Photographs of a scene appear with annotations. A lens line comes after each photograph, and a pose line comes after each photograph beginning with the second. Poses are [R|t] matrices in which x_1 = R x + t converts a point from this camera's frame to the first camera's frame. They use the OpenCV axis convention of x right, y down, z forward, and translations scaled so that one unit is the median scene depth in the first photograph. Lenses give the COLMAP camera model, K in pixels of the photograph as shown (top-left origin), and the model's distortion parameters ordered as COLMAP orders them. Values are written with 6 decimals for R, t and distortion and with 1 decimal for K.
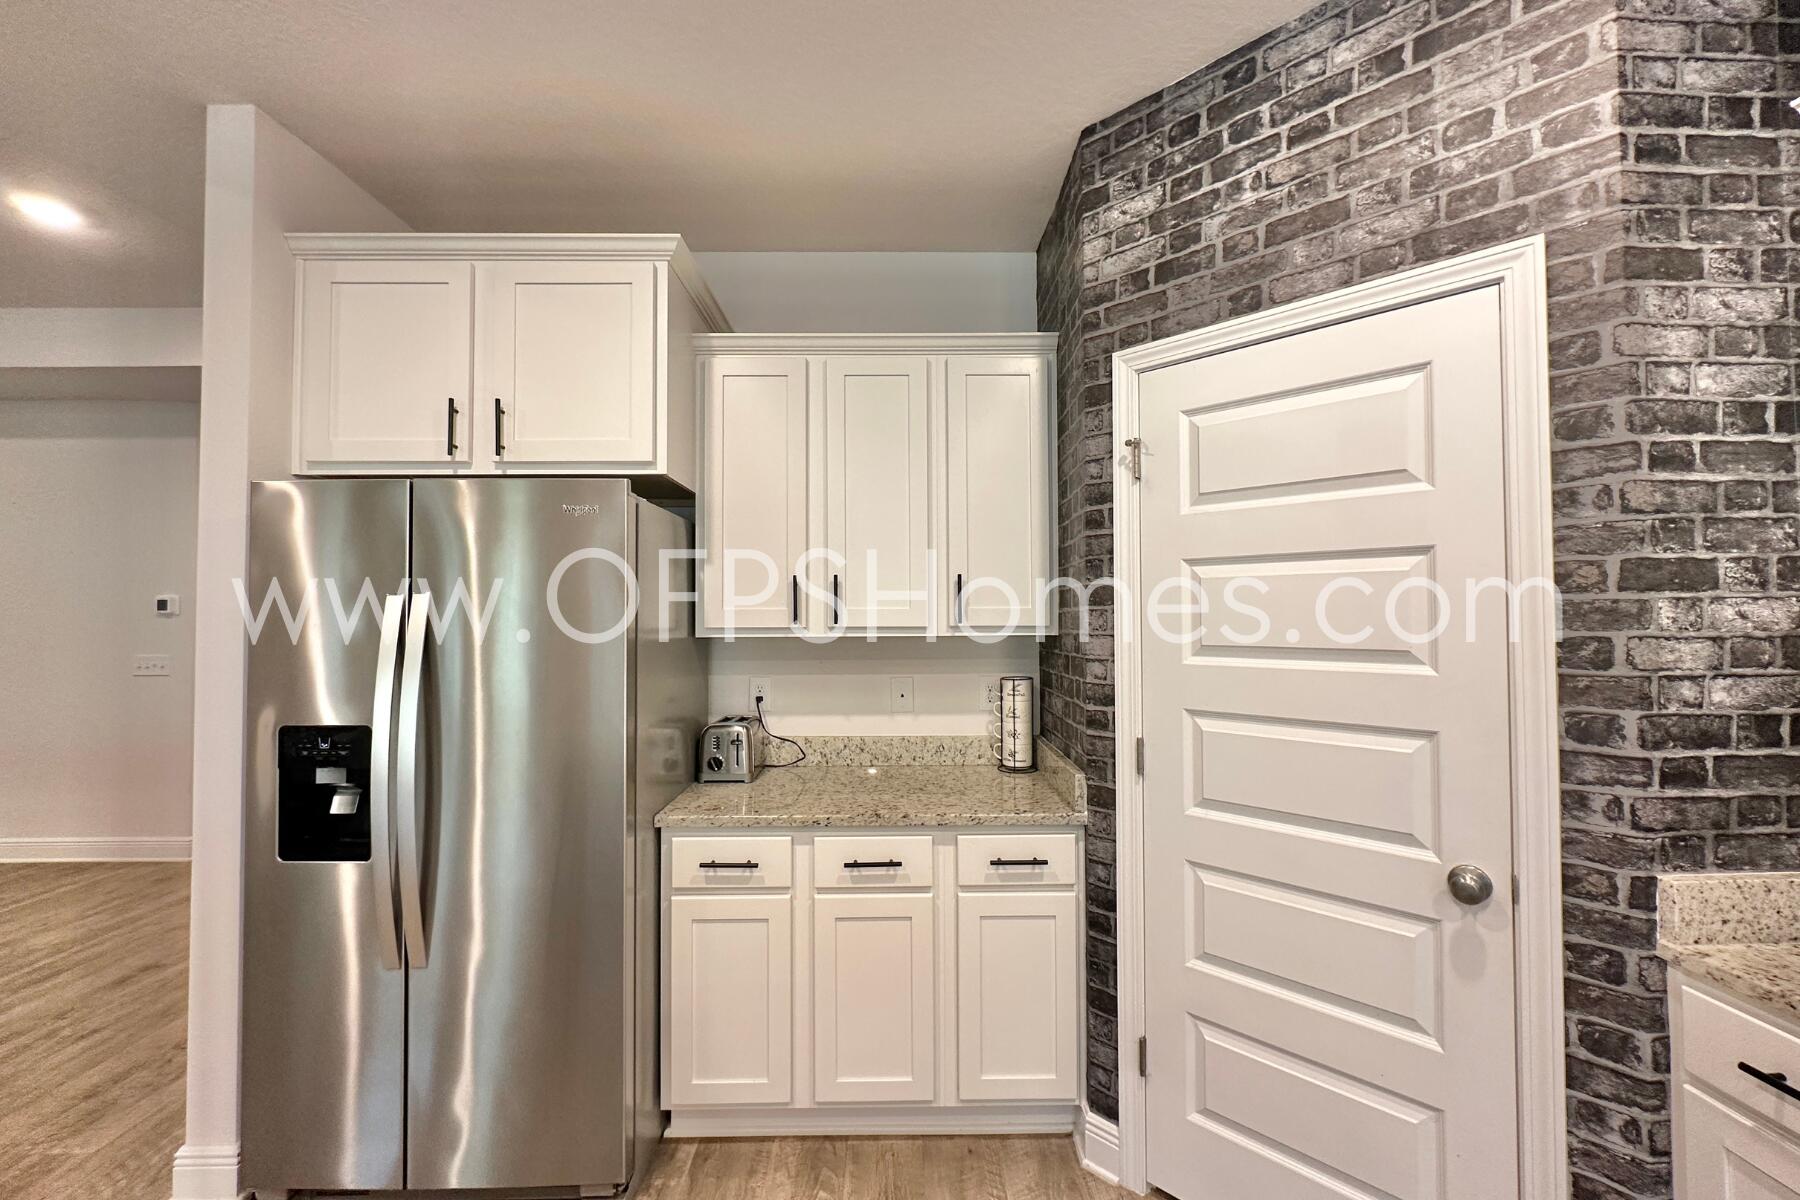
lens RADIAL K [[719.2, 0, 900.0], [0, 719.2, 600.0], [0, 0, 1]] dist [-0.001678, 0.000186]
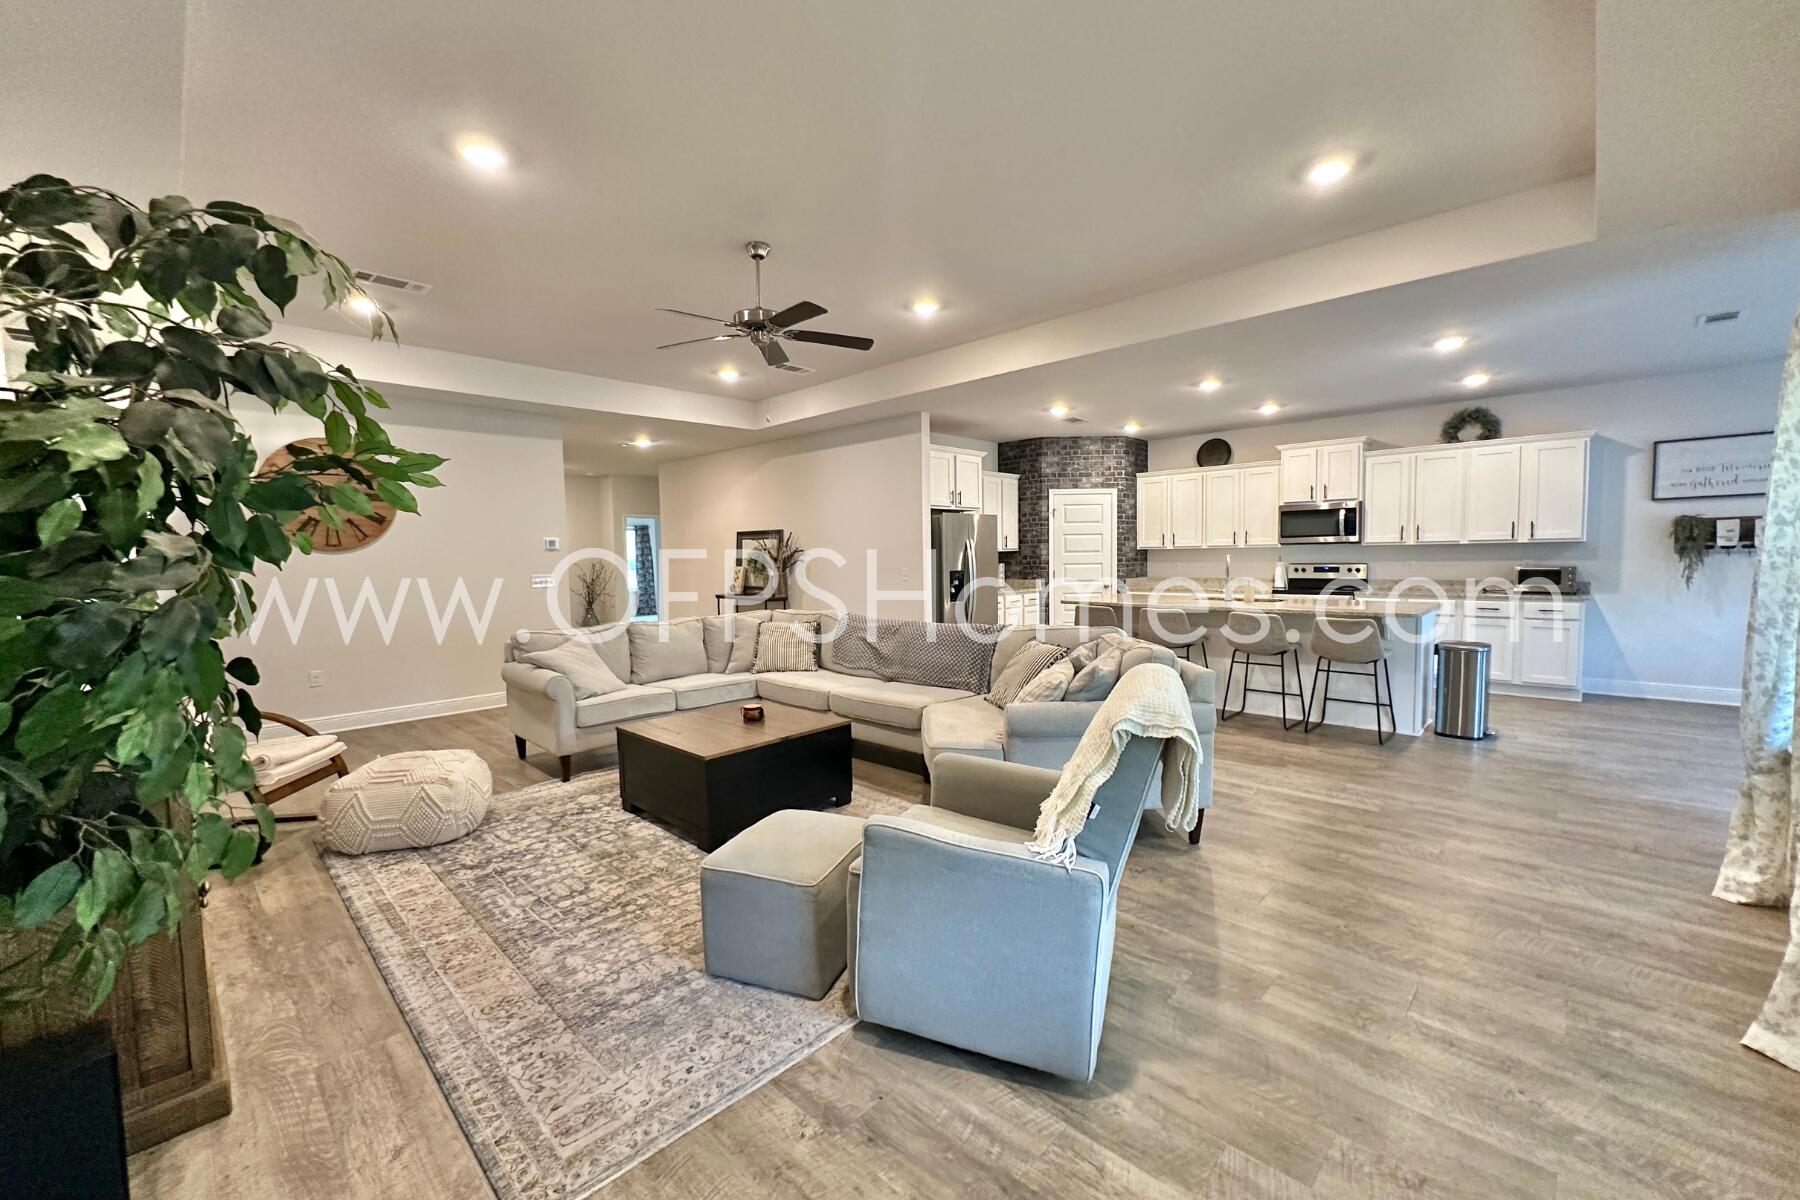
lens RADIAL K [[719.2, 0, 900.0], [0, 719.2, 600.0], [0, 0, 1]] dist [-0.001678, 0.000186]
pose [[0.702335, -0.054404, 0.709765, -3.840096], [-0.002076, 0.996914, 0.078468, 0.011264], [-0.711844, -0.056584, 0.700055, -1.672740]]
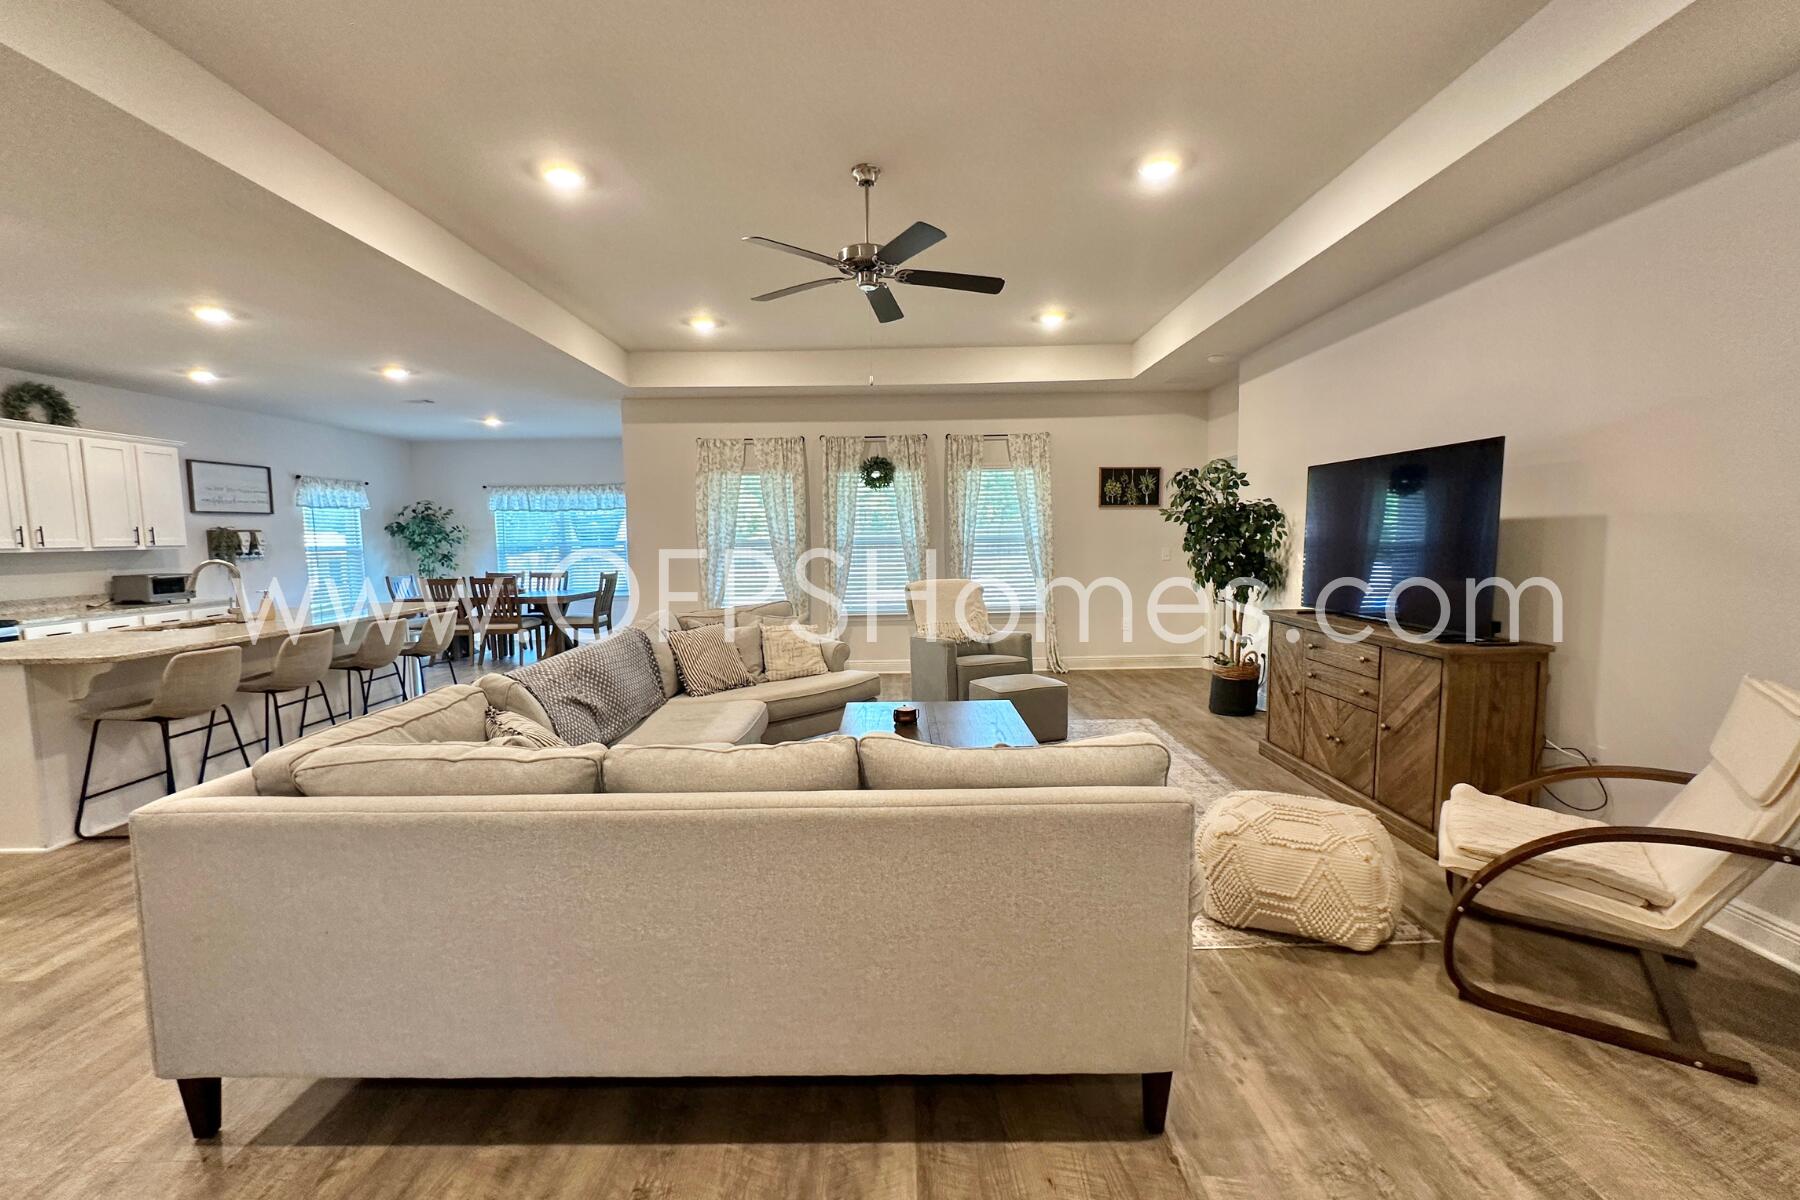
lens RADIAL K [[756.8, 0, 909.7], [0, 756.8, 601.5], [0, 0, 1]] dist [-0.001745, -0.000336]
pose [[-0.999783, 0.020597, -0.003205, -2.638458], [0.020343, 0.997648, 0.065453, 0.082902], [0.004546, 0.065373, -0.997851, 2.151259]]
